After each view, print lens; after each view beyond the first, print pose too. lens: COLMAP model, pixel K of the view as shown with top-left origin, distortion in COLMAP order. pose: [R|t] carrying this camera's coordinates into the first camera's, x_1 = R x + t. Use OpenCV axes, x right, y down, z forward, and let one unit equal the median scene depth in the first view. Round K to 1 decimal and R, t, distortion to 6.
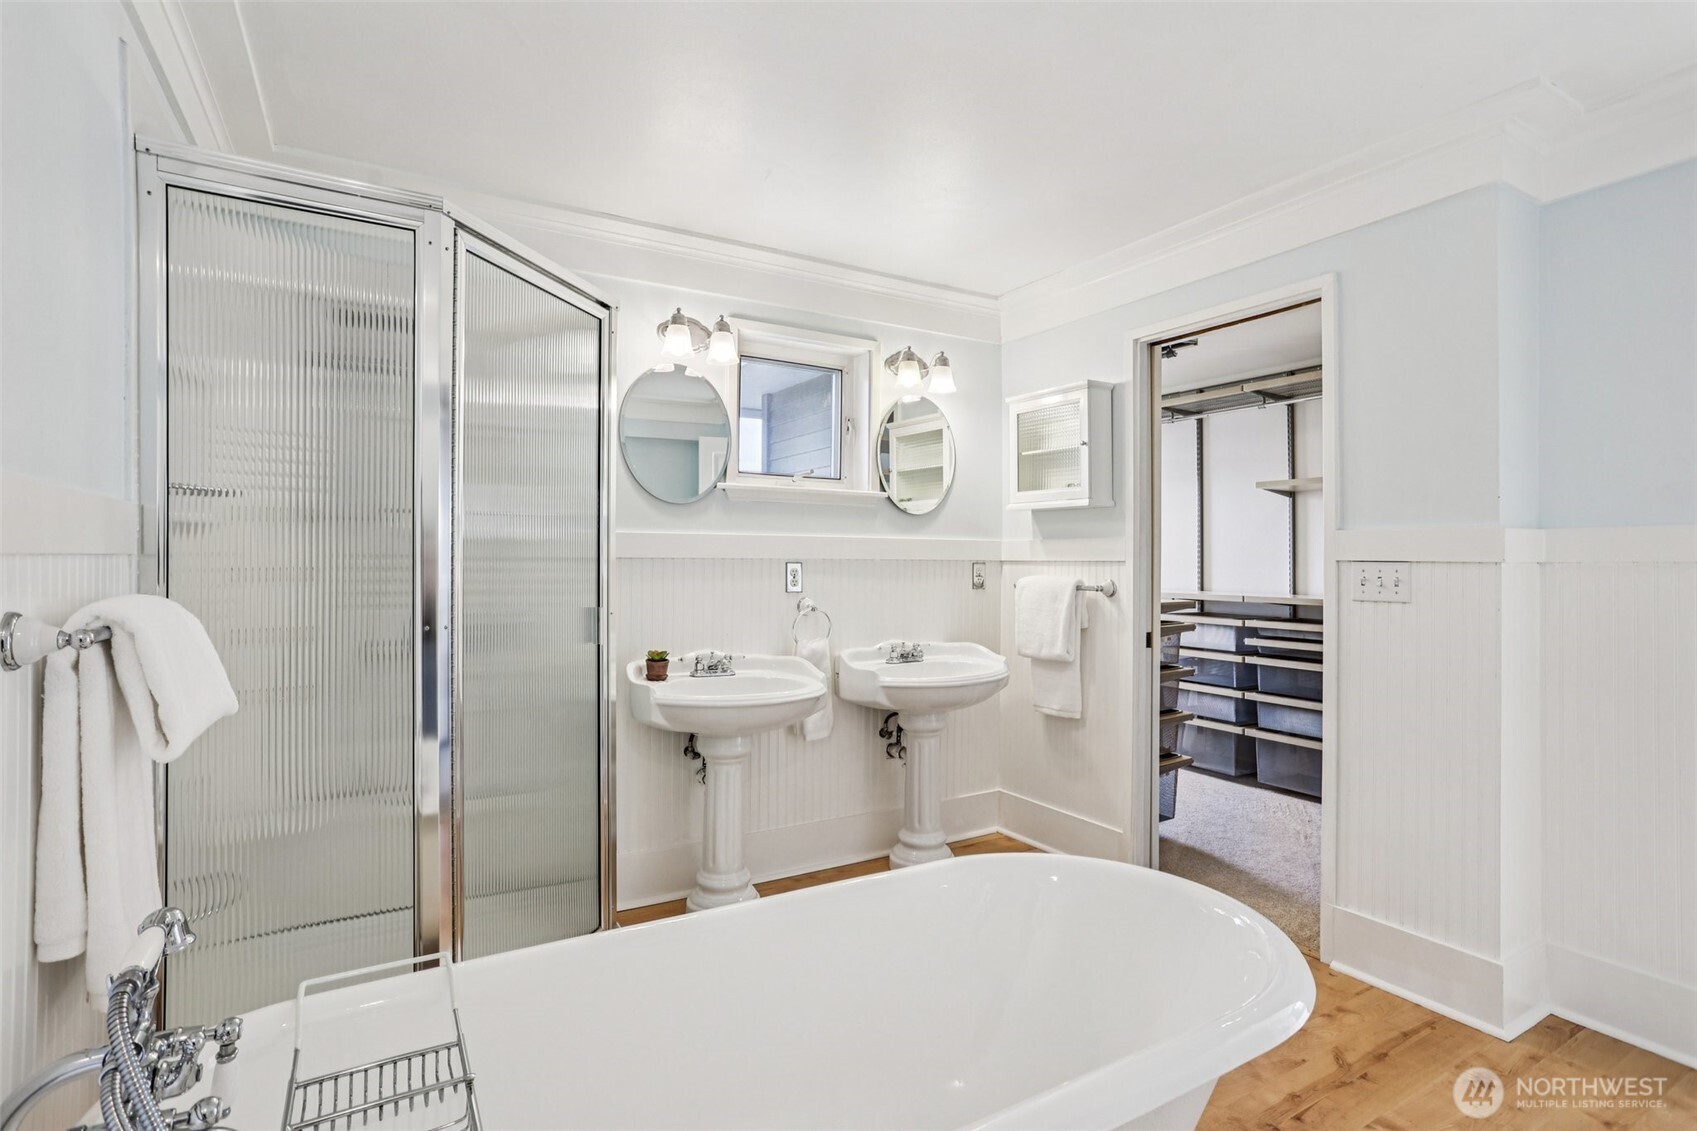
lens RADIAL K [[842.3, 0, 854.8], [0, 842.3, 556.4], [0, 0, 1]] dist [-0.045673, 0.000292]
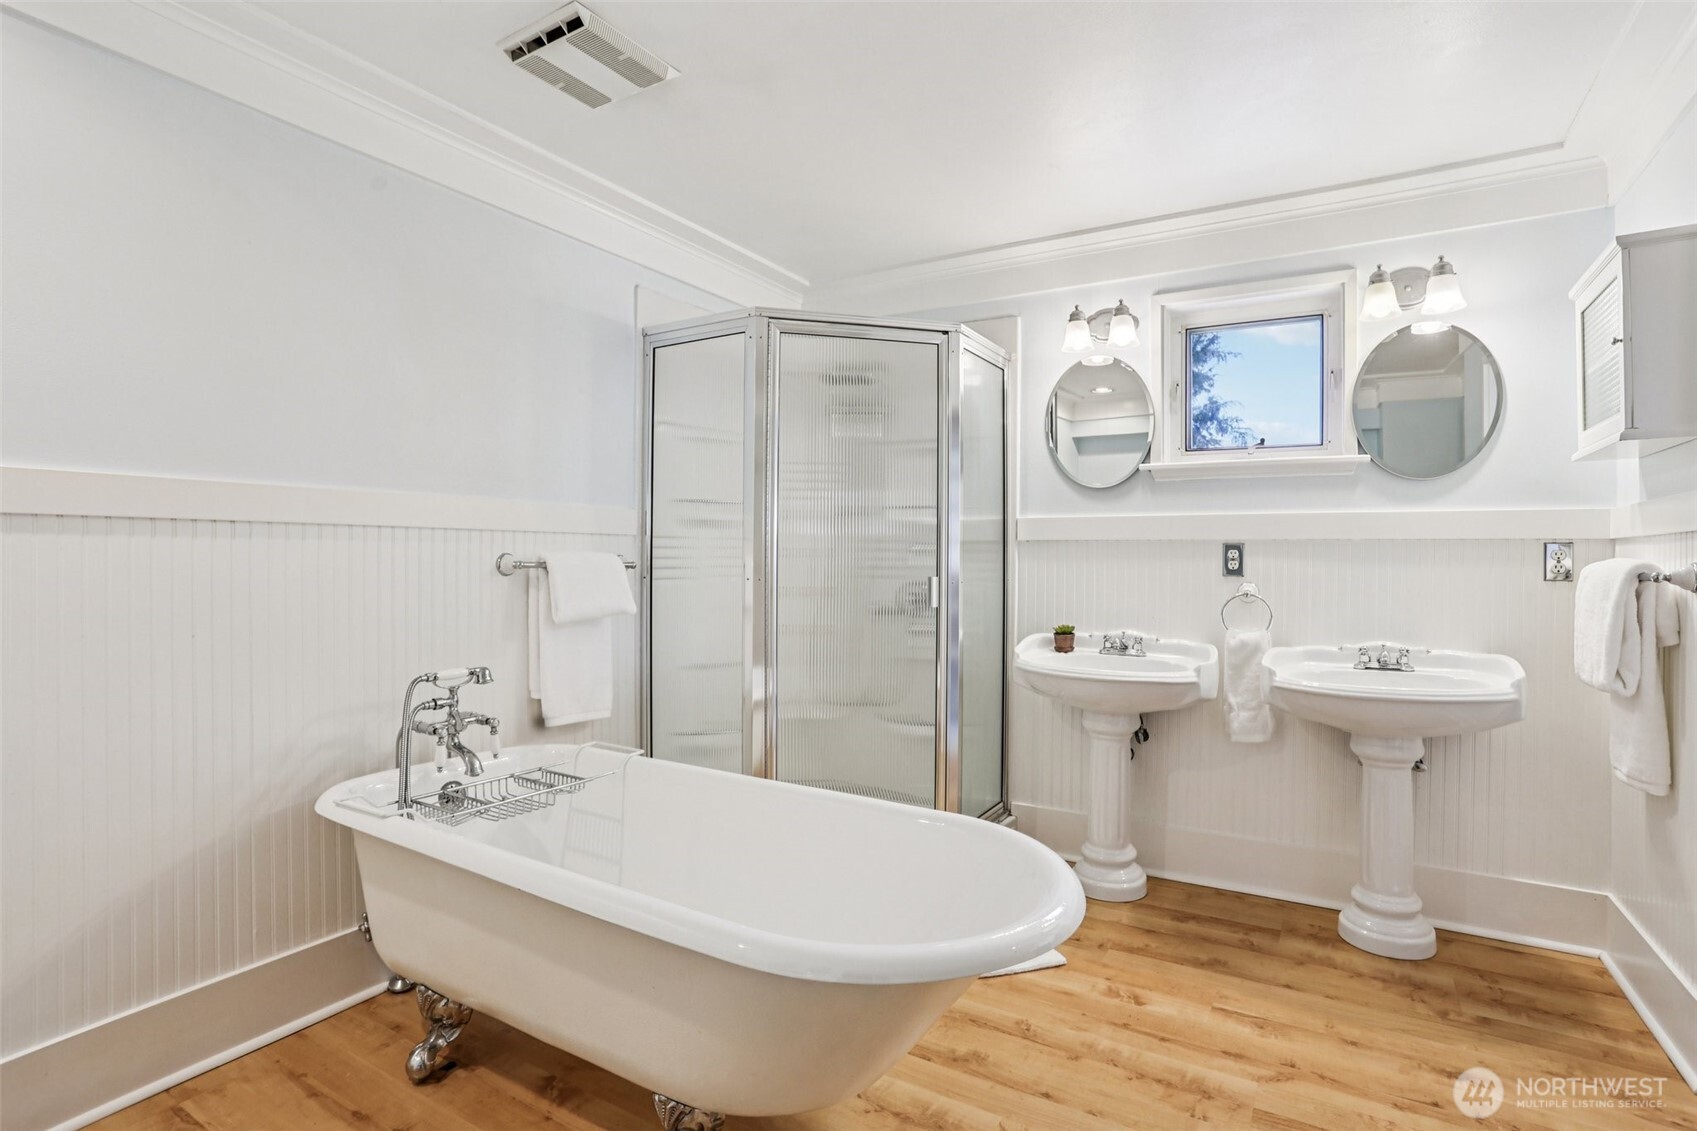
lens RADIAL K [[798.9, 0, 853.3], [0, 798.9, 547.7], [0, 0, 1]] dist [-0.001797, 0.000239]
pose [[0.506685, -0.010452, -0.862068, 0.481115], [-0.000429, 0.999923, -0.012376, 0.023352], [0.862131, 0.006640, 0.506641, 0.217946]]
